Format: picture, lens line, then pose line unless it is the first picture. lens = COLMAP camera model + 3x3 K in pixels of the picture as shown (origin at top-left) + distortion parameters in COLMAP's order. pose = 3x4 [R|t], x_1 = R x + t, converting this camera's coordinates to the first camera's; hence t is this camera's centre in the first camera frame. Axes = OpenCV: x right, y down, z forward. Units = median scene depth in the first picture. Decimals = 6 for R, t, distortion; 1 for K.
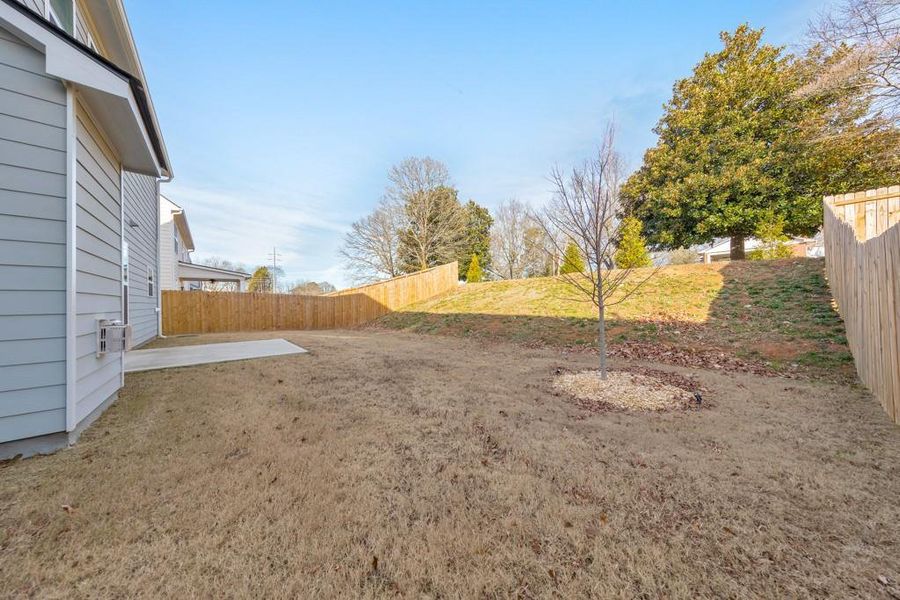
lens RADIAL K [[284.9, 0, 451.0], [0, 284.9, 302.9], [0, 0, 1]] dist [0.002239, 0.000047]
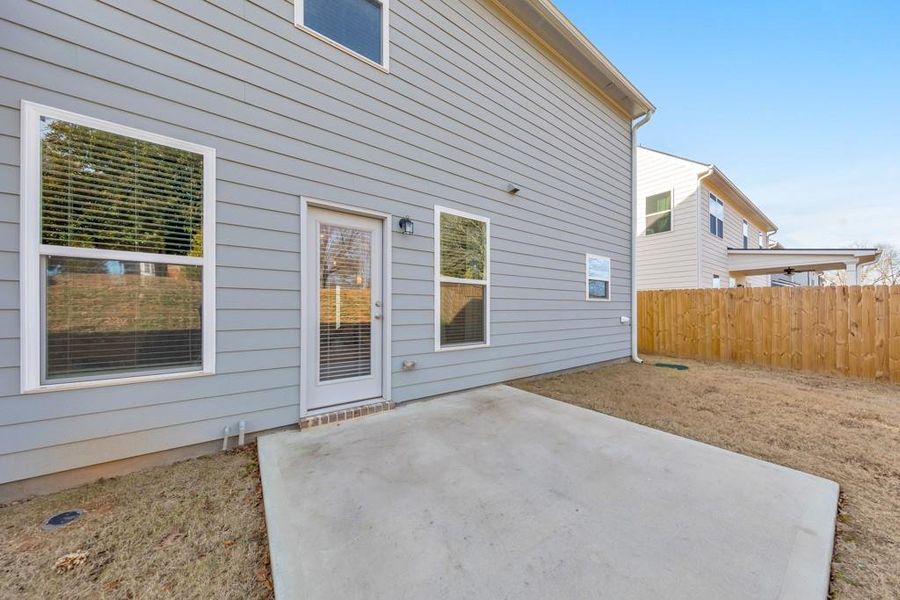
lens RADIAL K [[284.9, 0, 451.0], [0, 284.9, 302.9], [0, 0, 1]] dist [0.002239, 0.000047]
pose [[-0.080350, 0.001127, -0.996766, -0.258703], [-0.006985, 0.999974, 0.001693, -0.008741], [0.996742, 0.007099, -0.080340, 0.503316]]
